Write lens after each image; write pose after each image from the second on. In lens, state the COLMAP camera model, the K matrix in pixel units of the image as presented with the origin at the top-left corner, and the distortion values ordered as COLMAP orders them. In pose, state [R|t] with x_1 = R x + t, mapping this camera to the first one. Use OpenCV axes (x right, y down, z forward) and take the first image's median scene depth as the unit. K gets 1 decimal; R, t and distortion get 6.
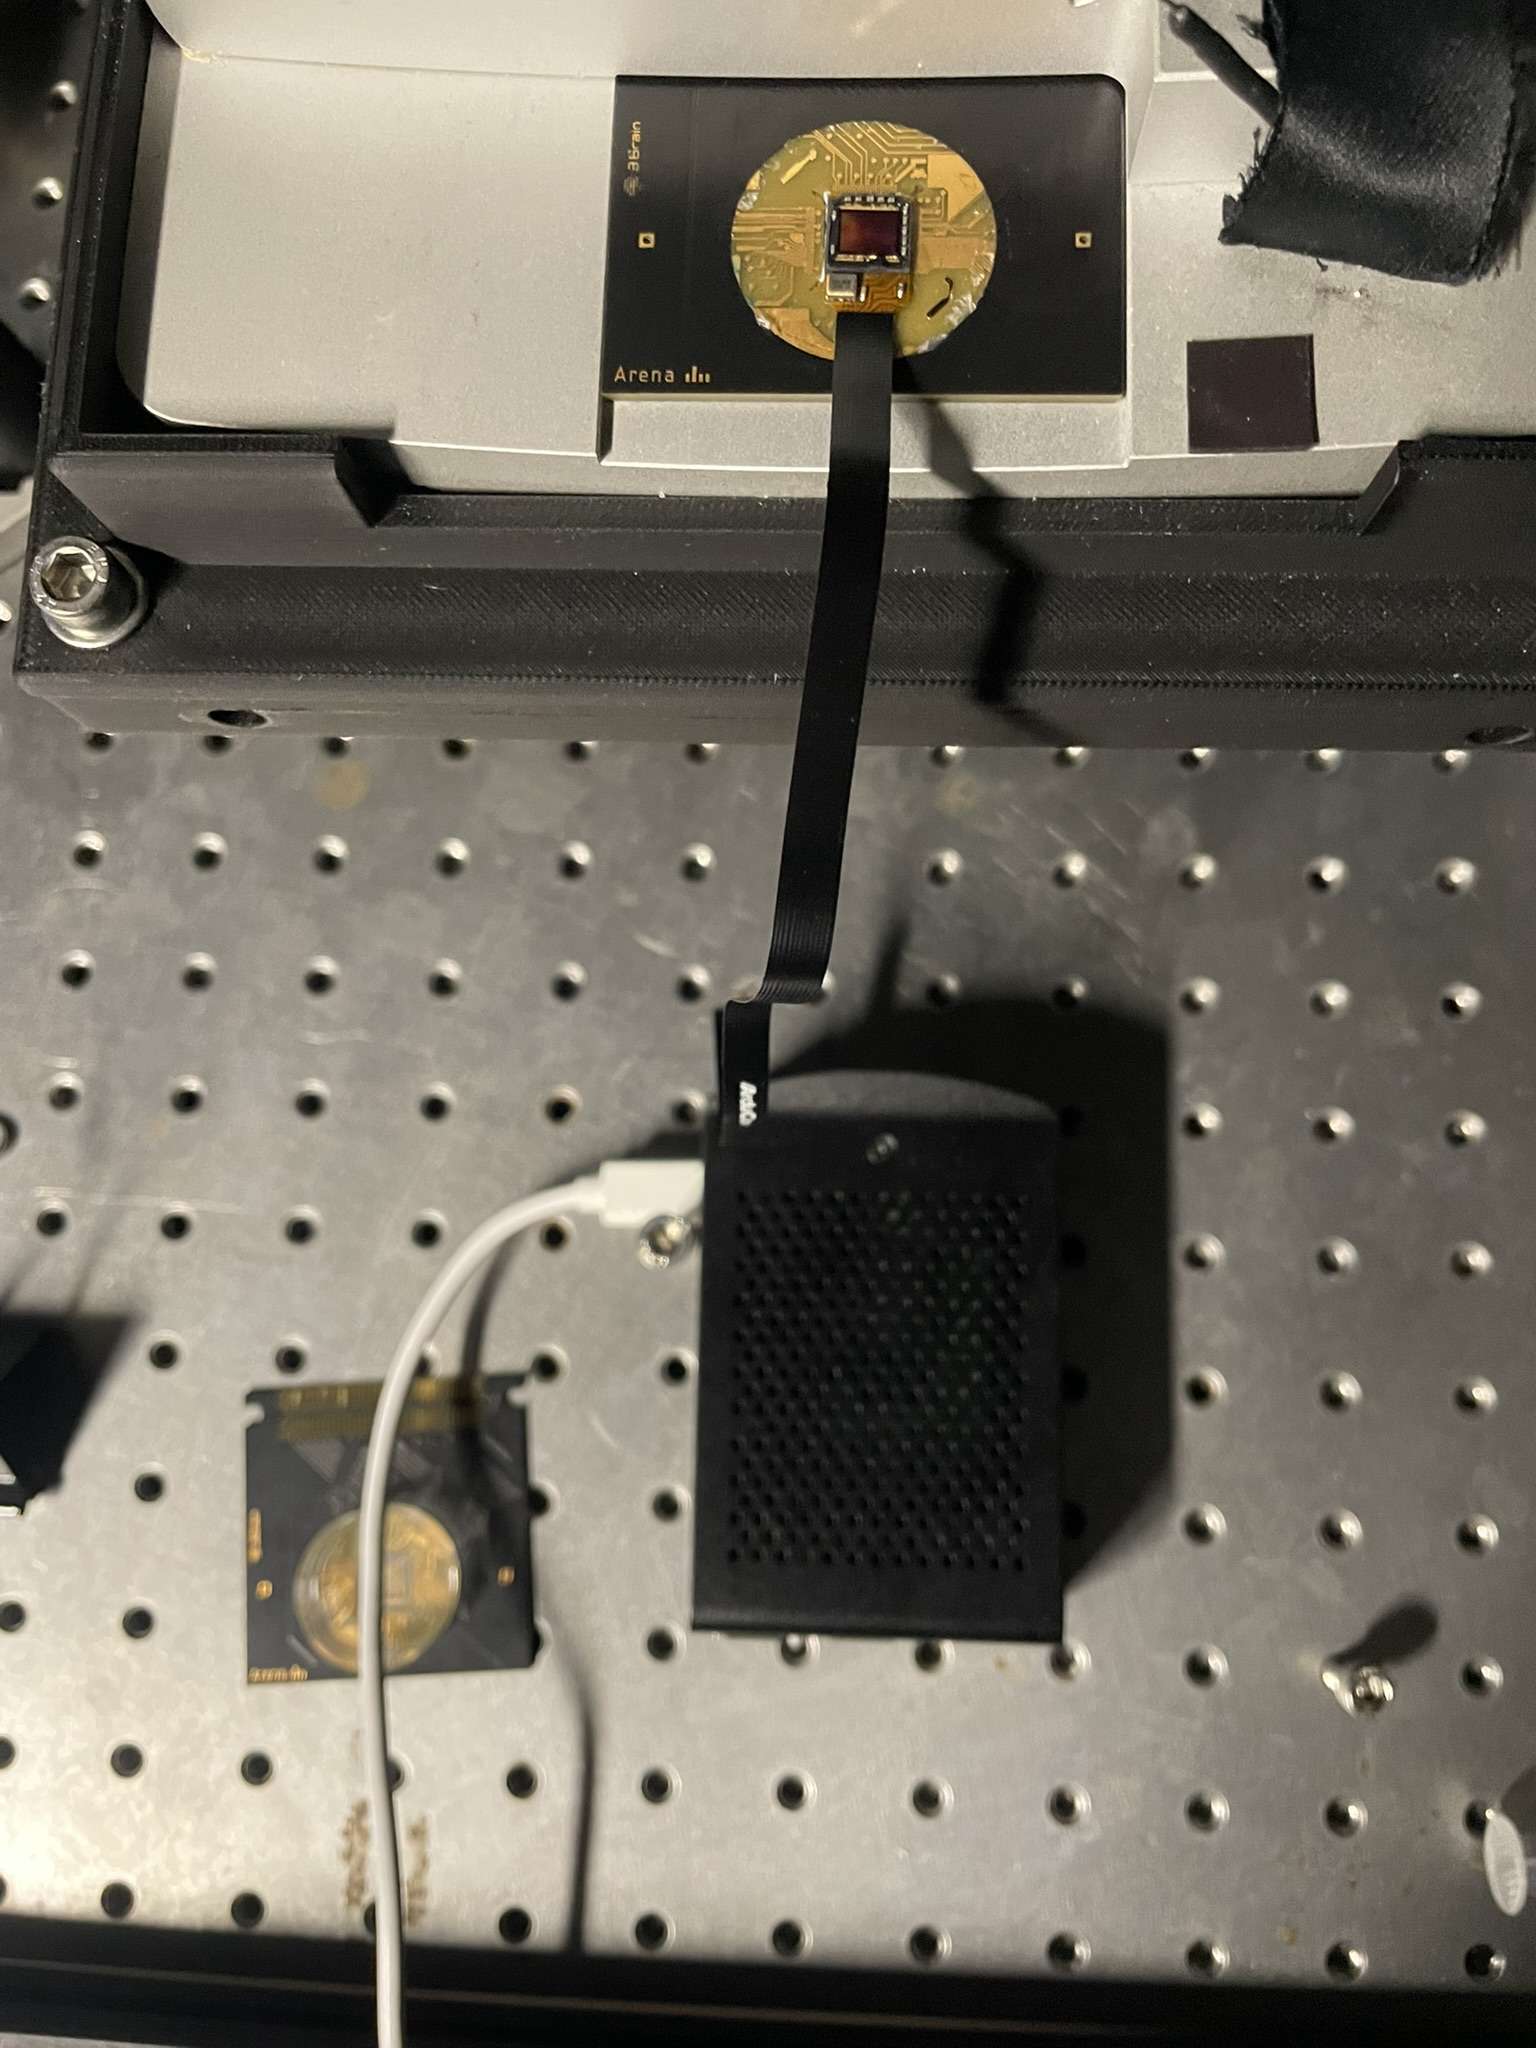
lens RADIAL K [[1575.4, 0, 767.0], [0, 1575.4, 1004.3], [0, 0, 1]] dist [0.066711, -0.141745]
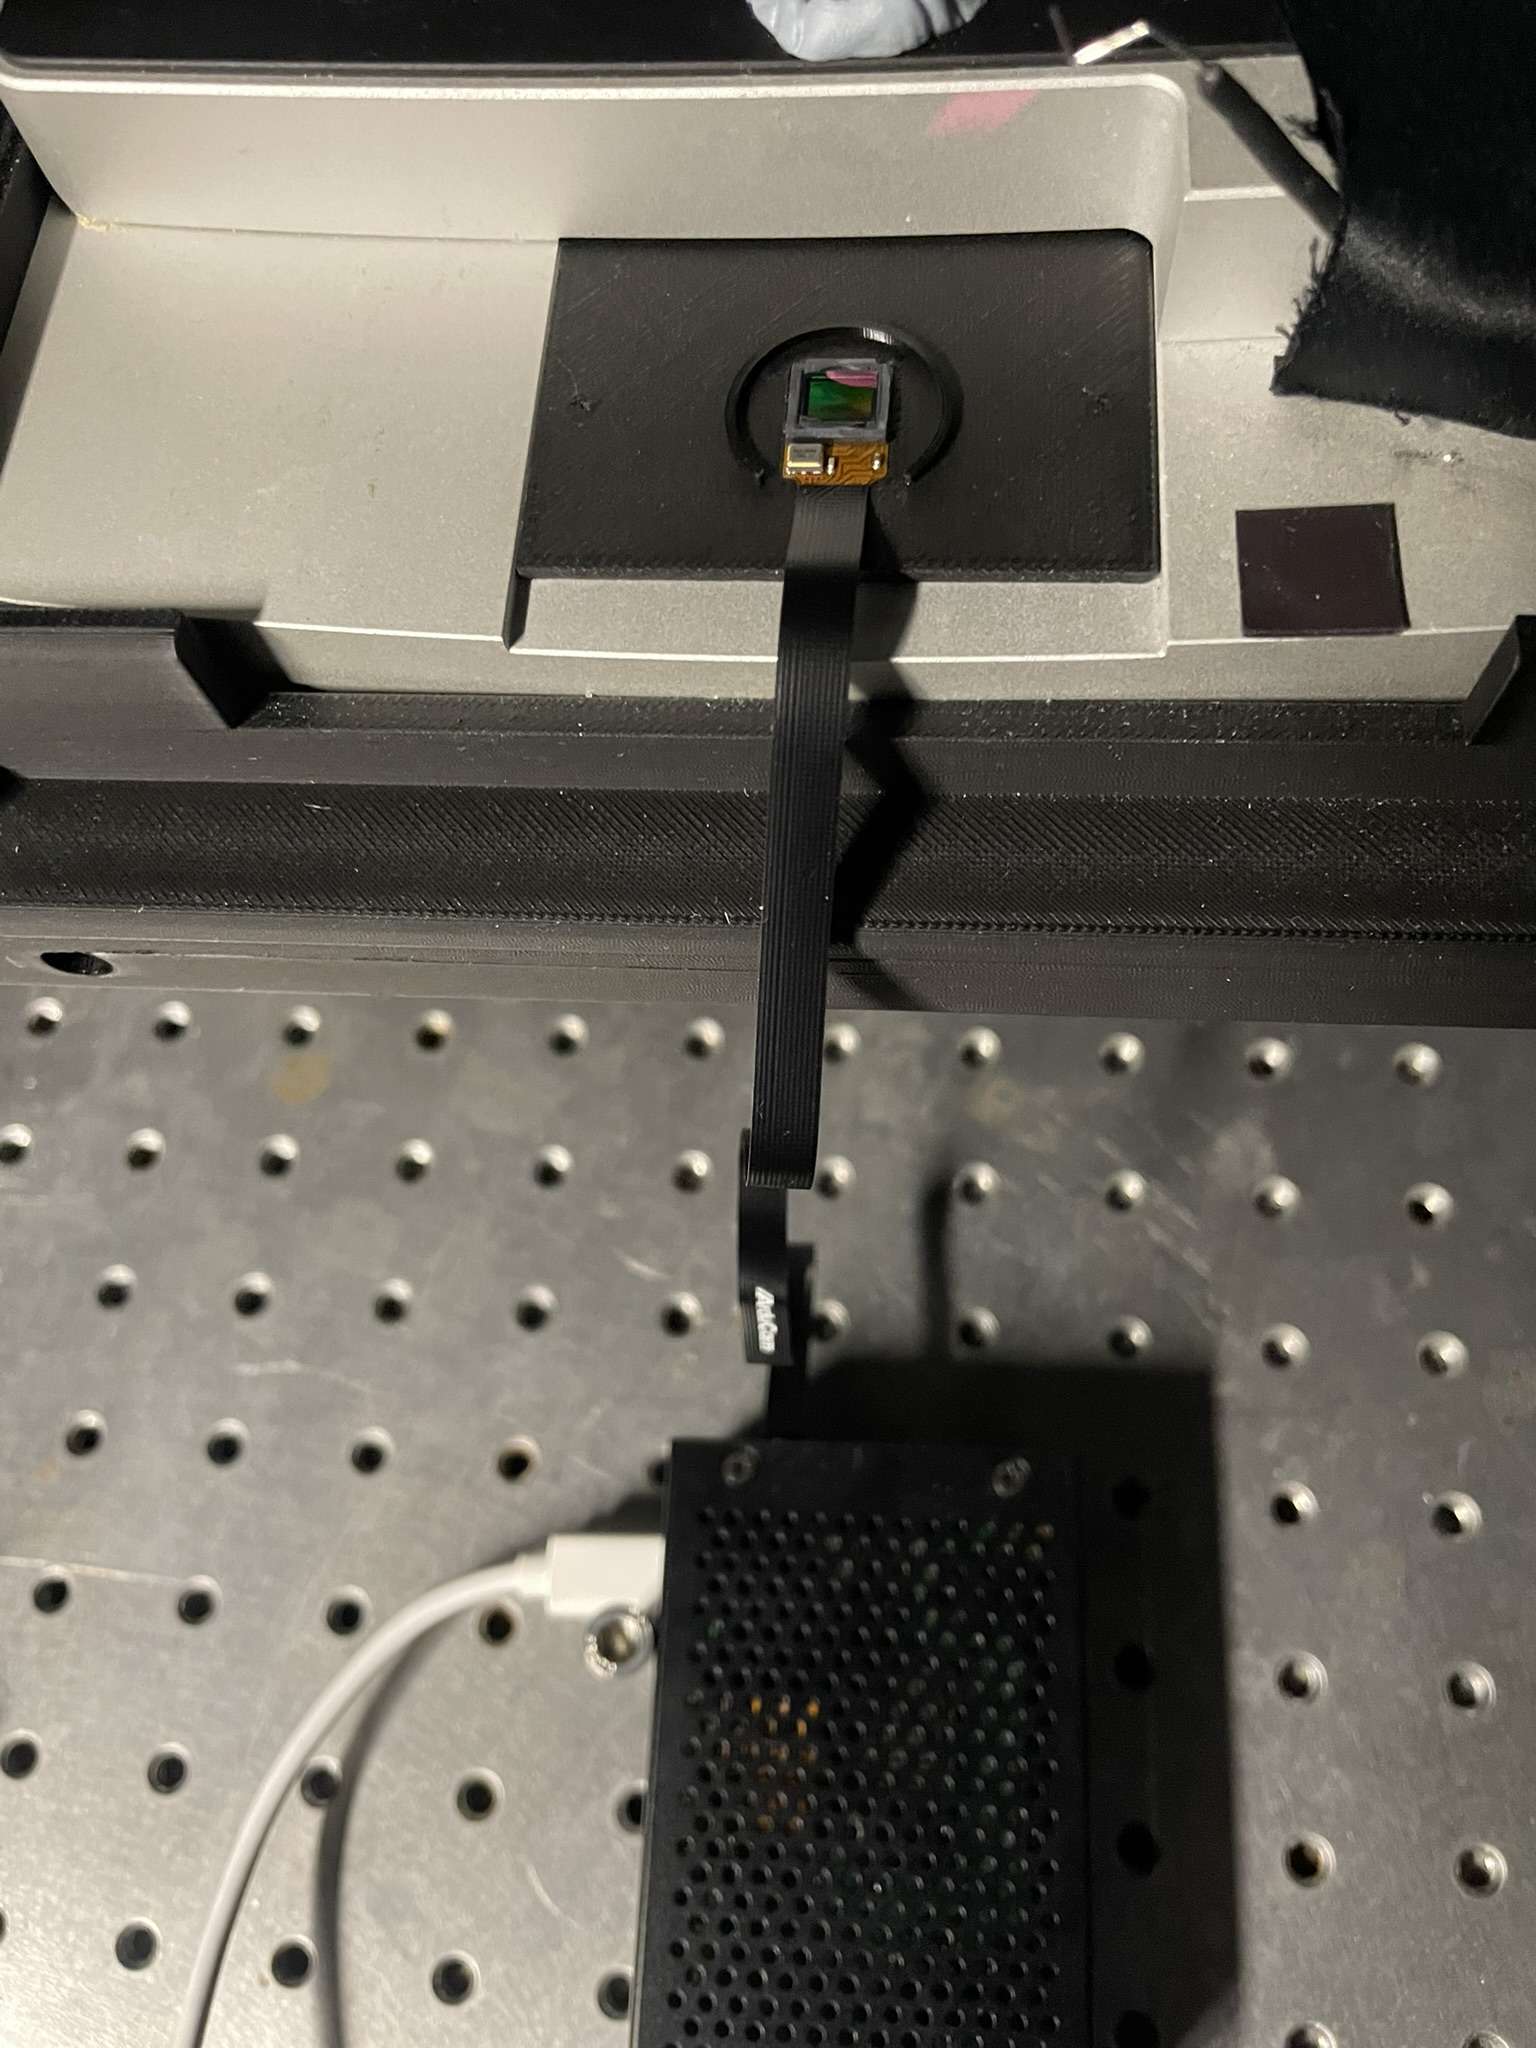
lens RADIAL K [[1575.4, 0, 767.0], [0, 1575.4, 1004.3], [0, 0, 1]] dist [0.066711, -0.141745]
pose [[0.998791, 0.016941, -0.046136, 0.038106], [-0.026256, 0.977457, -0.209495, 0.001124], [0.041547, 0.210453, 0.976721, 0.142381]]
